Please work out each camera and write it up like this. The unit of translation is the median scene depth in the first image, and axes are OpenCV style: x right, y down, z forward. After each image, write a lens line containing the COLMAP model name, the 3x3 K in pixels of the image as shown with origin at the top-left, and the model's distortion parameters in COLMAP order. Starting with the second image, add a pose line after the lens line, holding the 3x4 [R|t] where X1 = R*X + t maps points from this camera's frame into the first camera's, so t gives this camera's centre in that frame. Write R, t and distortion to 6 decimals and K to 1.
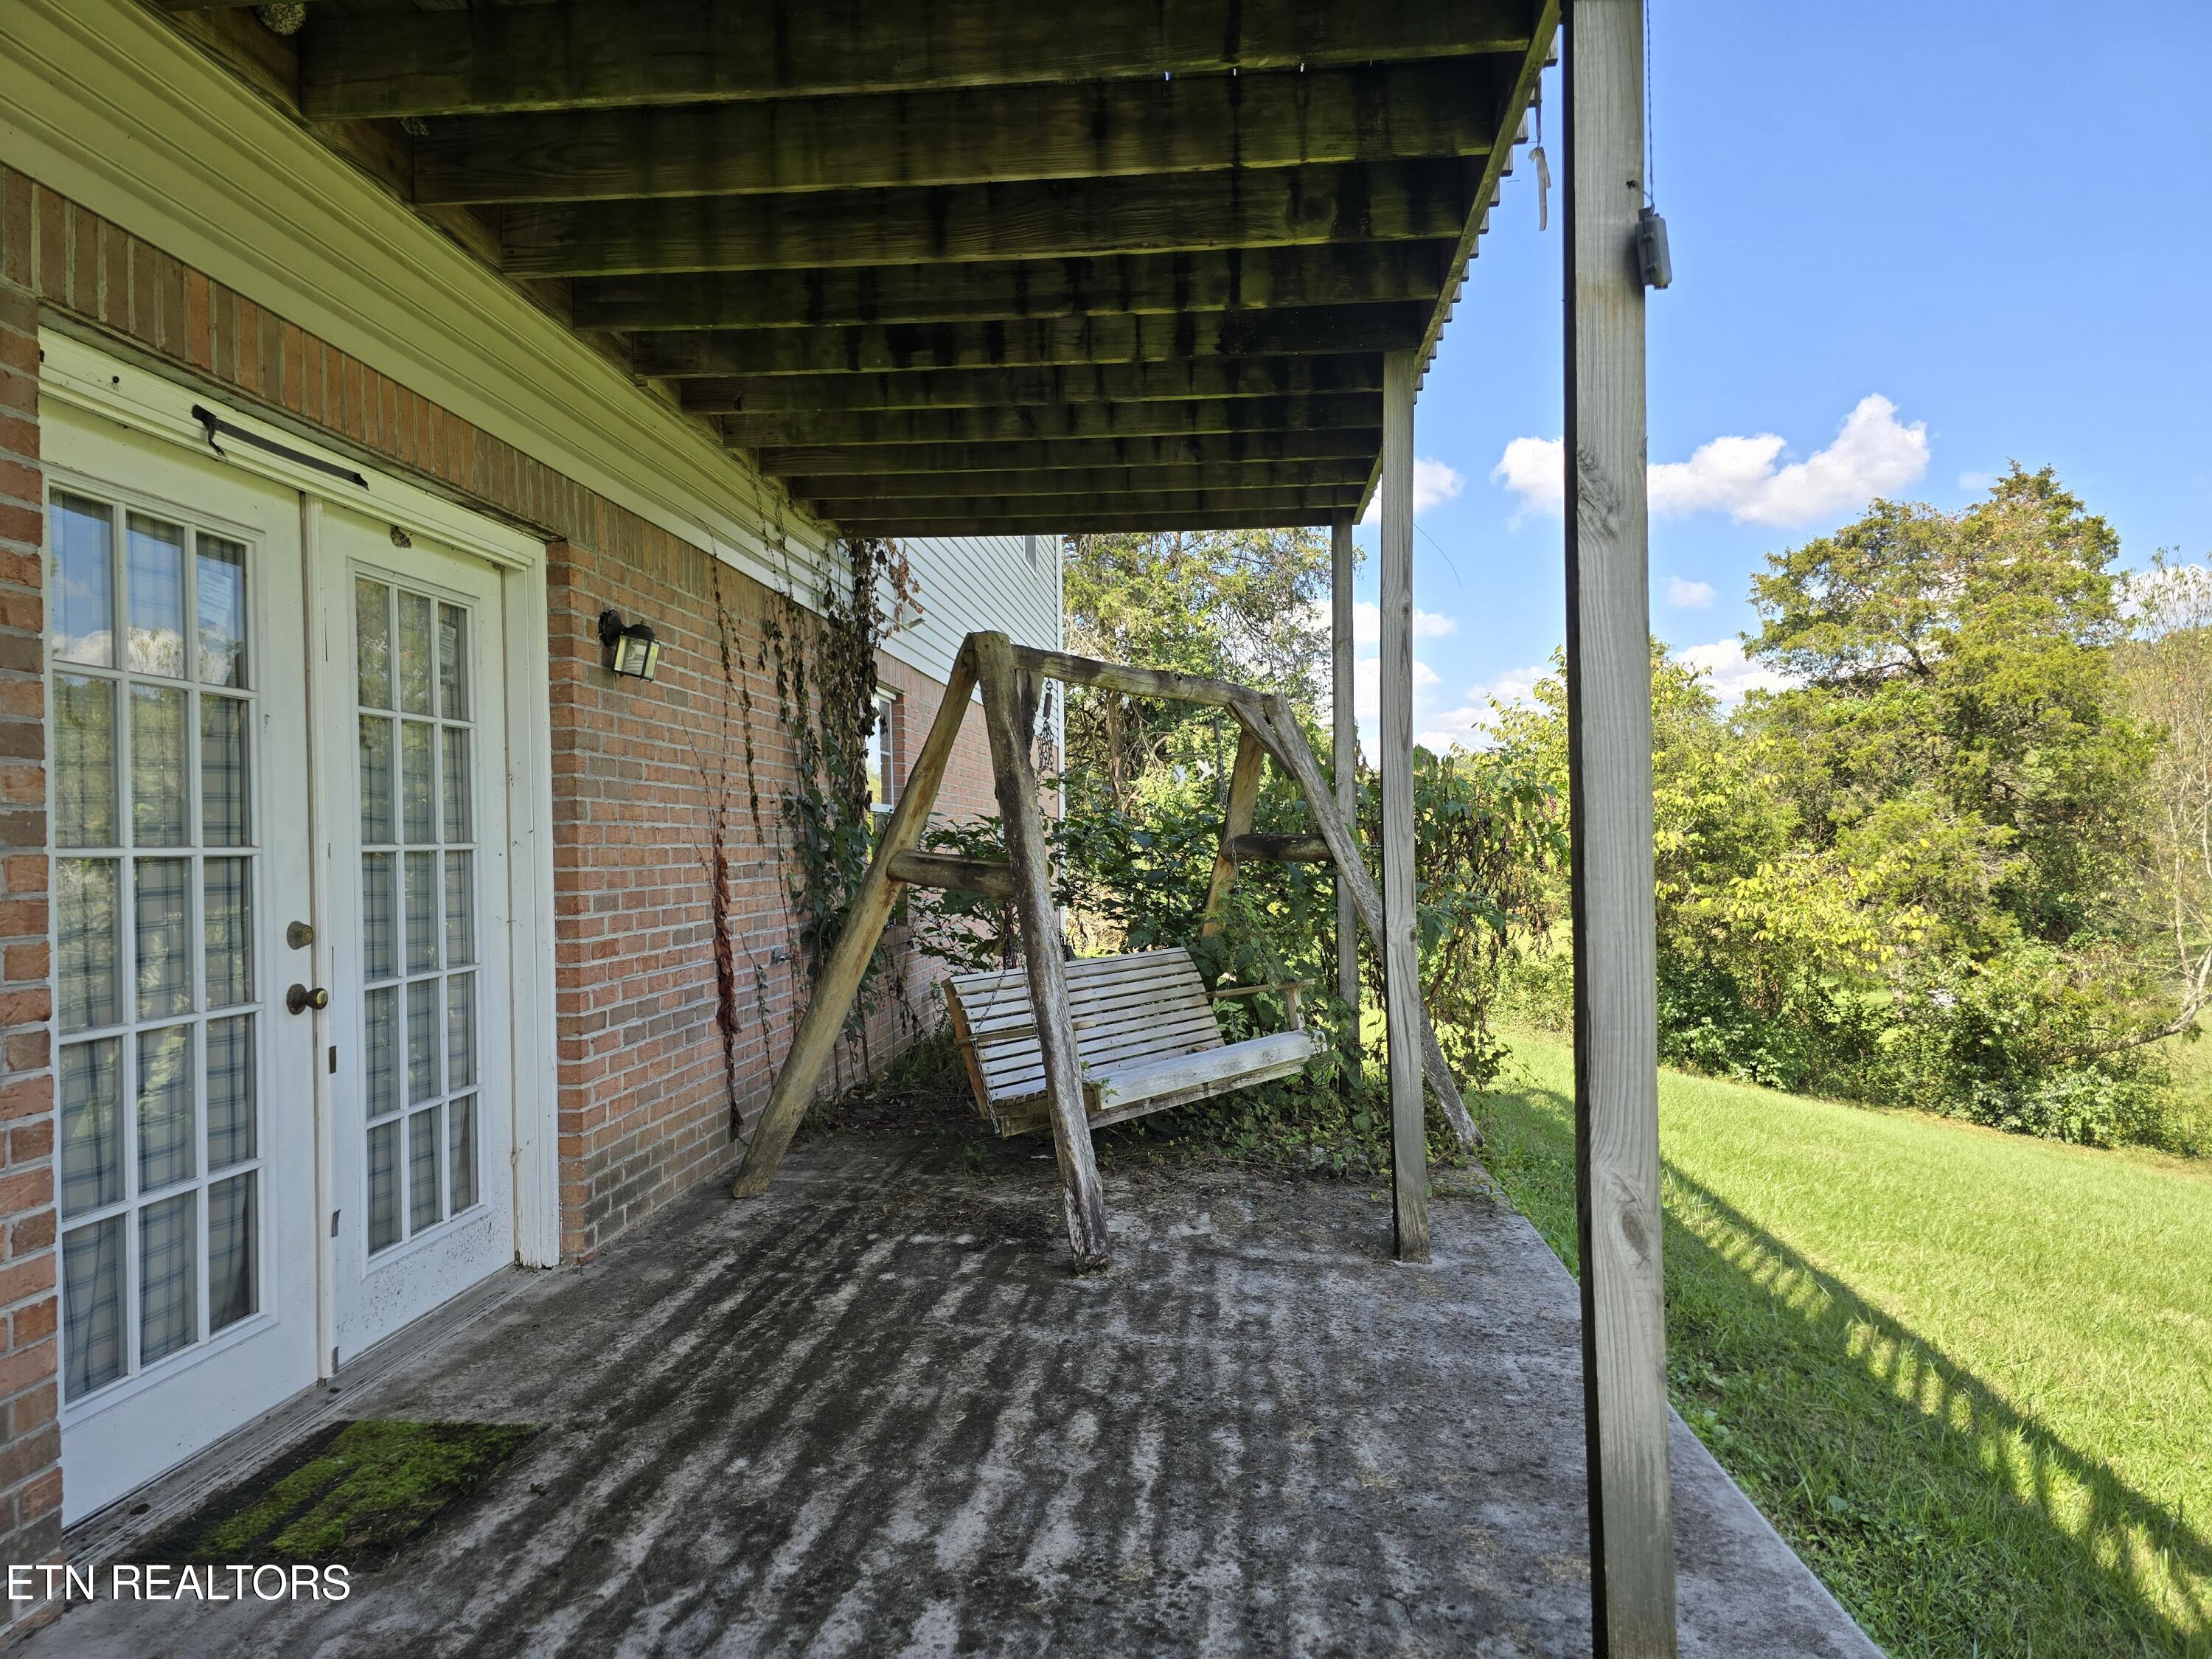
lens RADIAL K [[1481.0, 0, 1098.8], [0, 1481.0, 826.4], [0, 0, 1]] dist [0.047347, -0.049387]
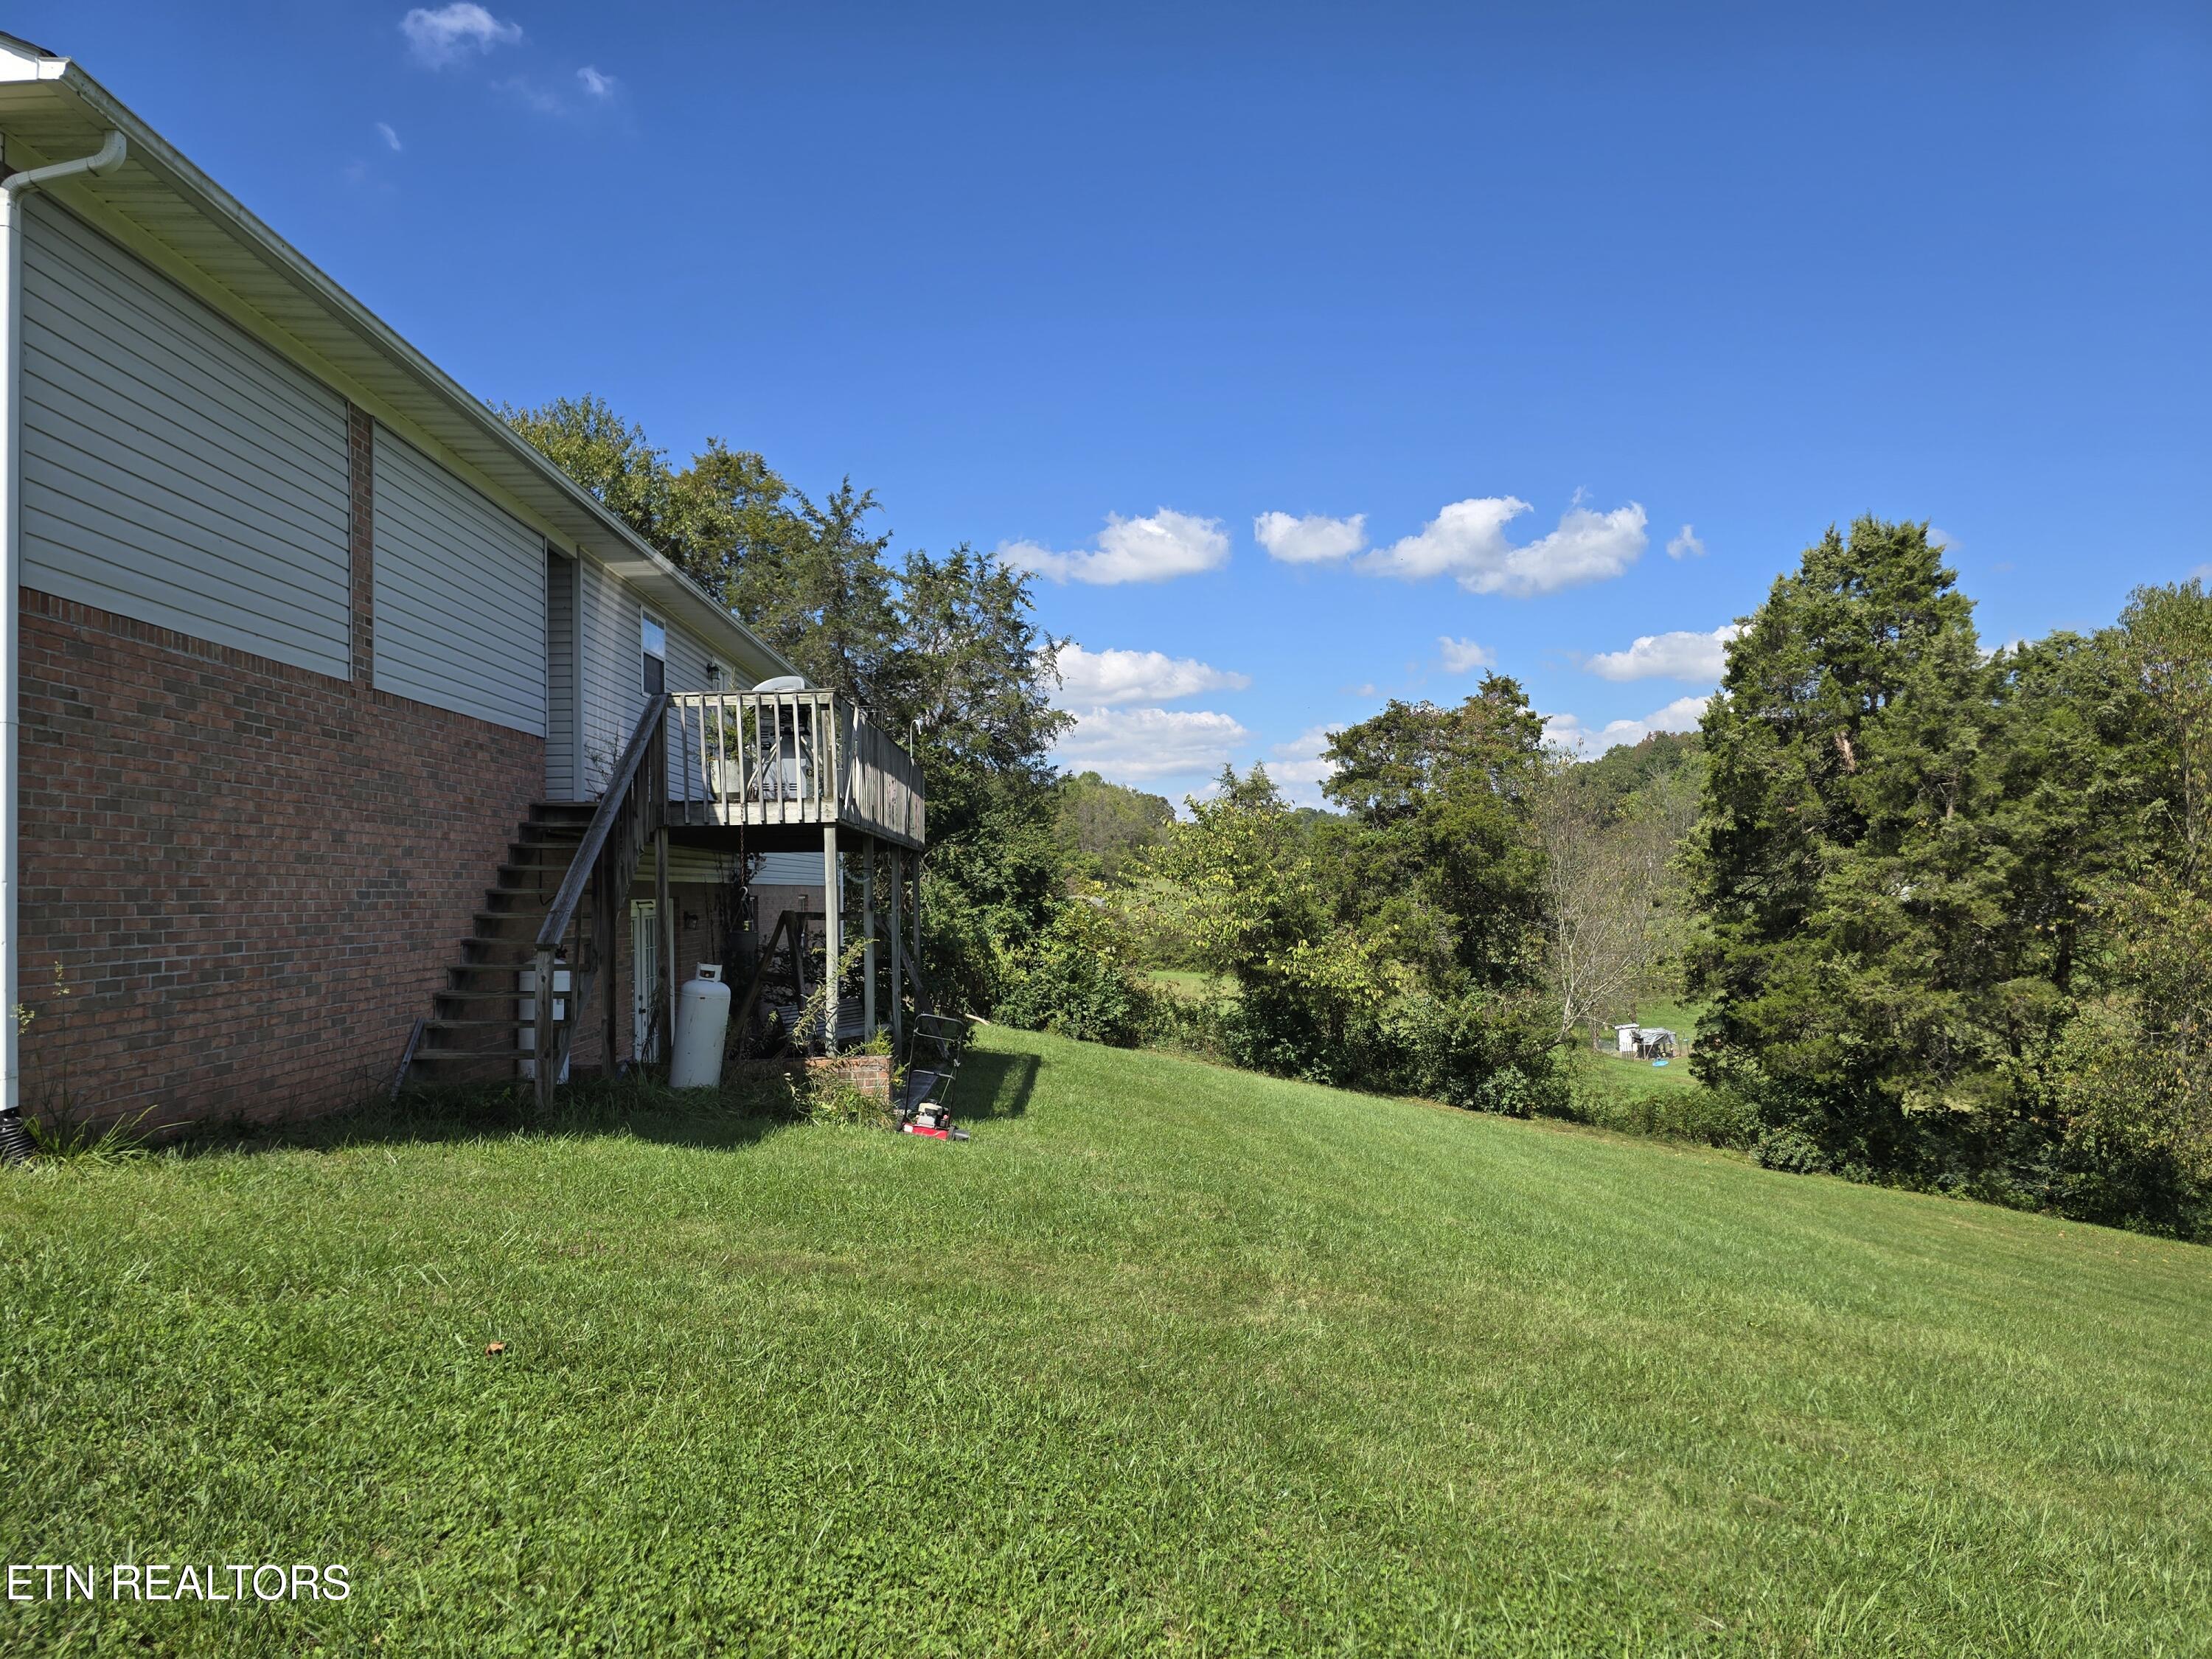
lens RADIAL K [[1481.0, 0, 1085.7], [0, 1481.0, 837.3], [0, 0, 1]] dist [0.047347, -0.049387]
pose [[0.994779, 0.000318, 0.102055, 0.052239], [0.002229, 0.999689, -0.024842, -0.041242], [-0.102031, 0.024939, 0.994469, -0.502184]]
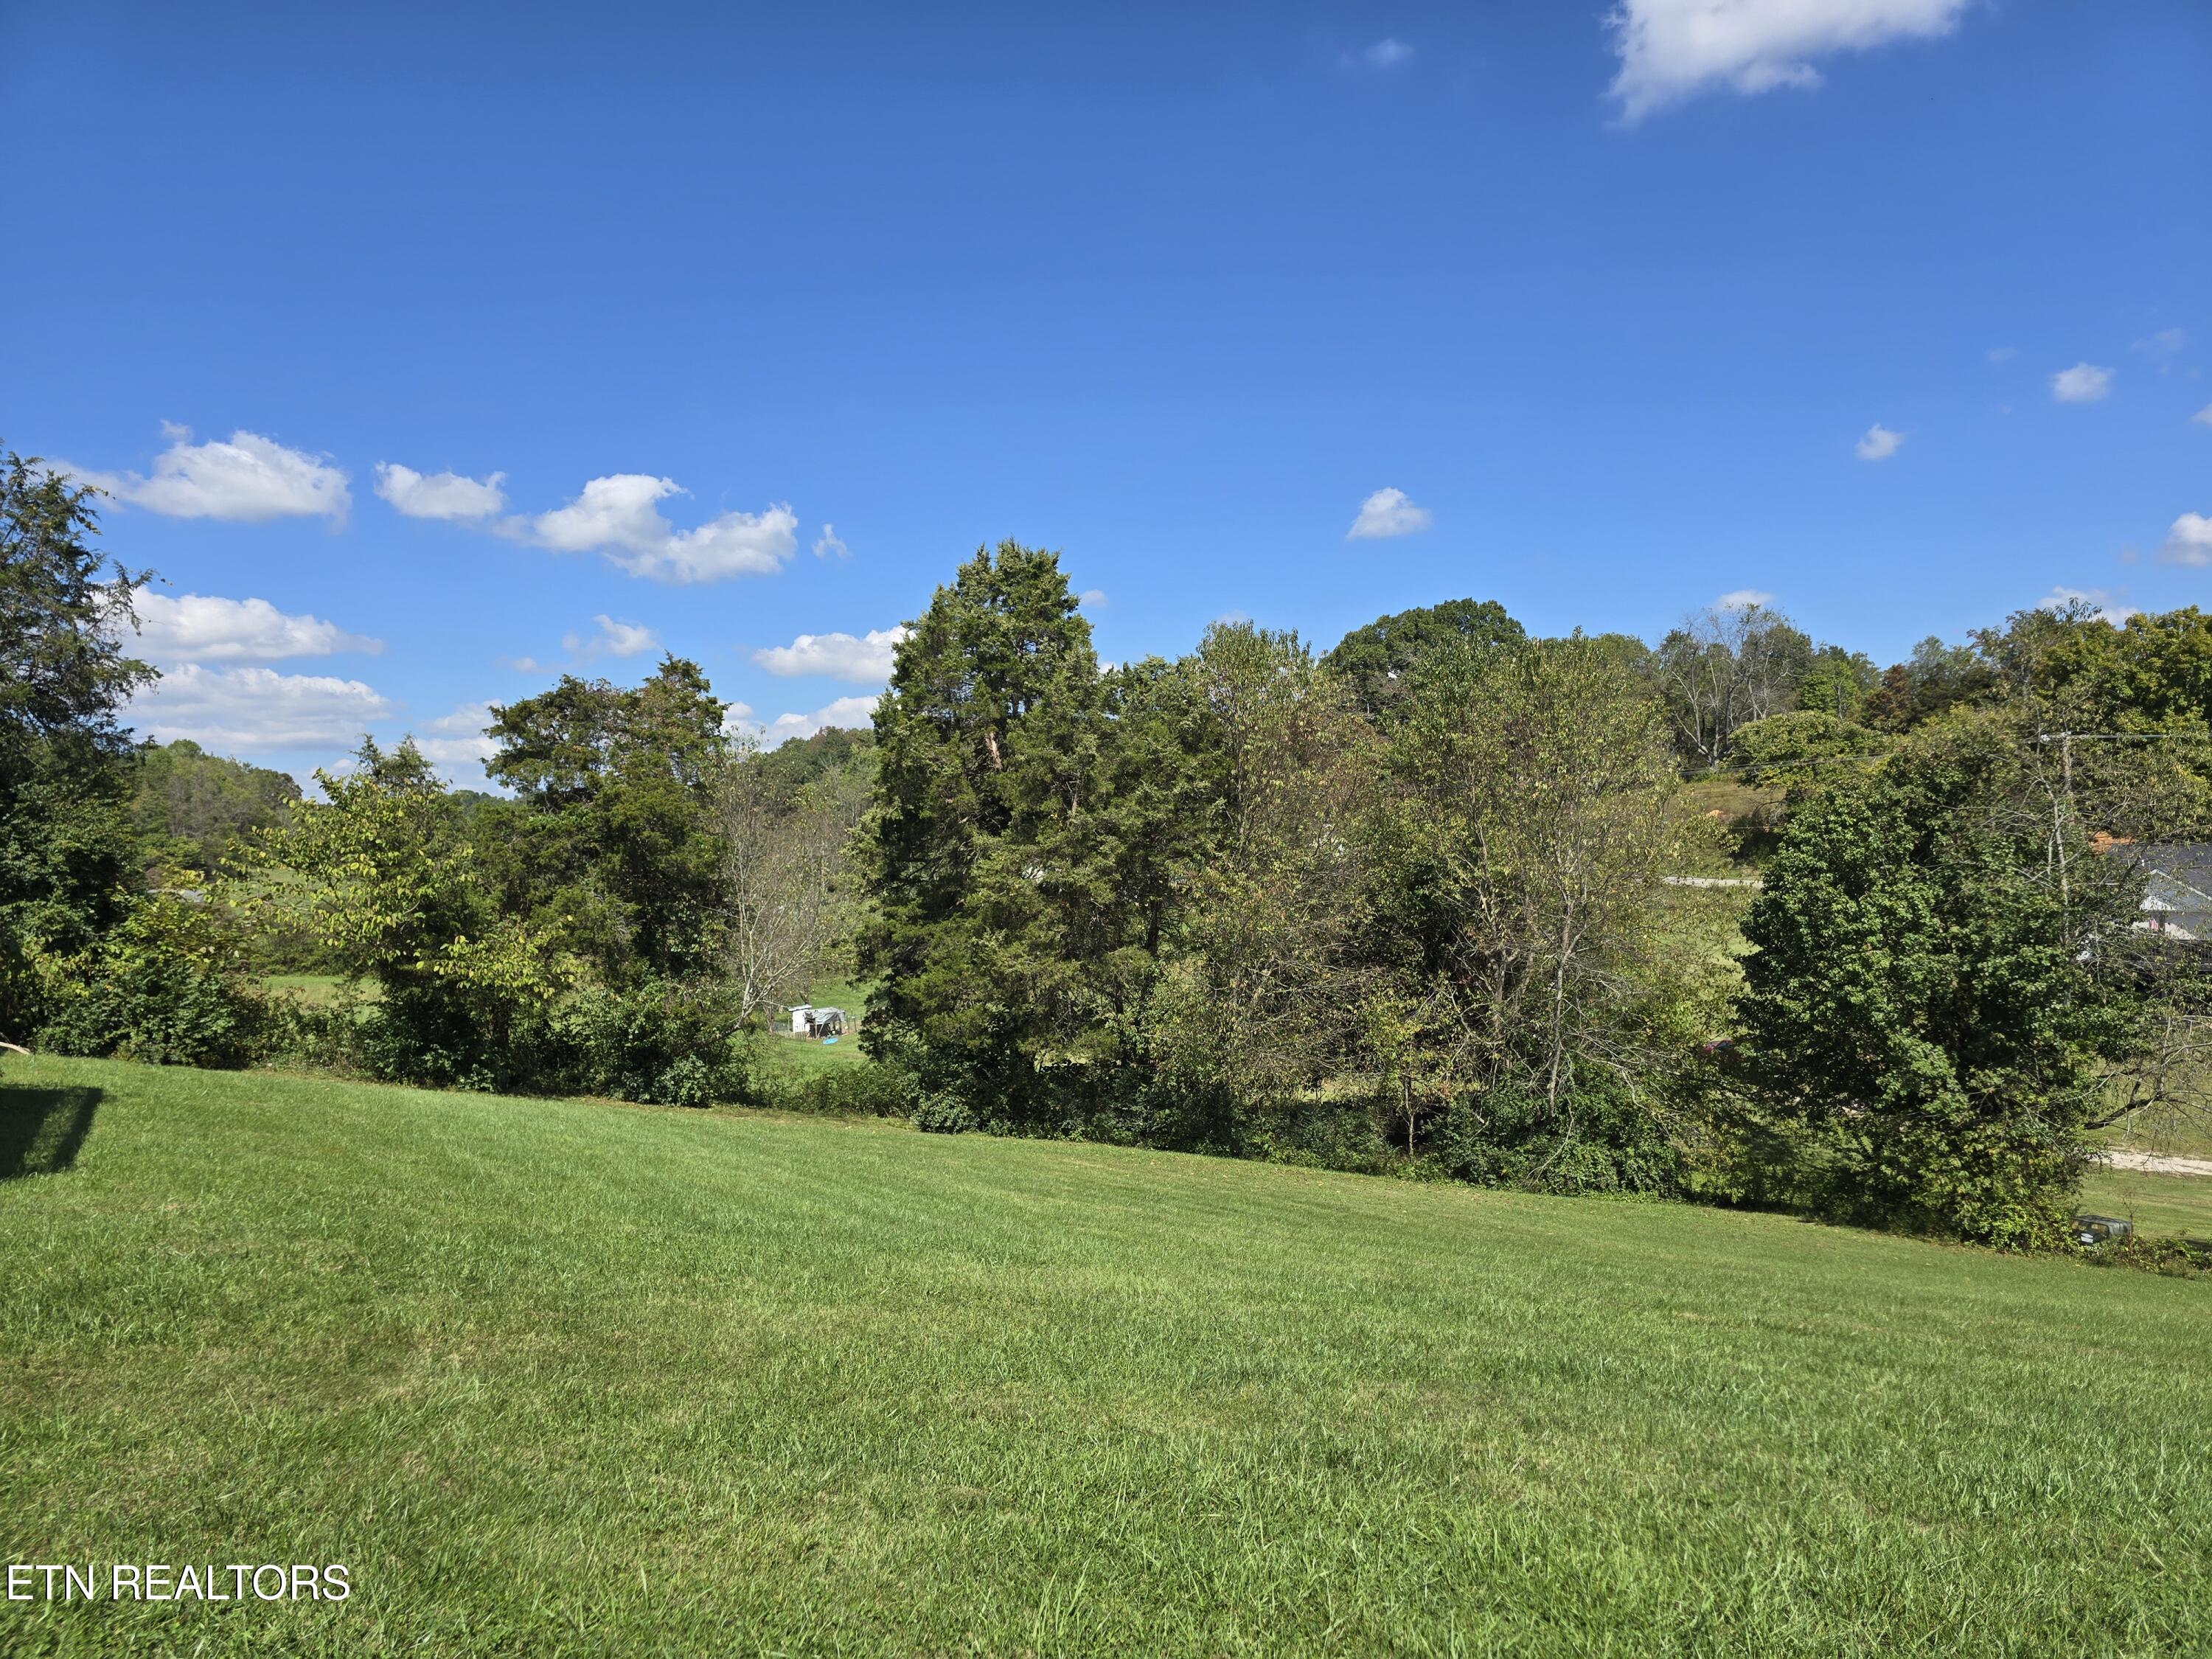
lens RADIAL K [[1481.0, 0, 1127.1], [0, 1481.0, 845.3], [0, 0, 1]] dist [0.047347, -0.049387]
pose [[0.785587, 0.002788, 0.618745, 0.057585], [0.004079, 0.999945, -0.009685, -0.039822], [-0.618737, 0.010133, 0.785532, -0.481247]]
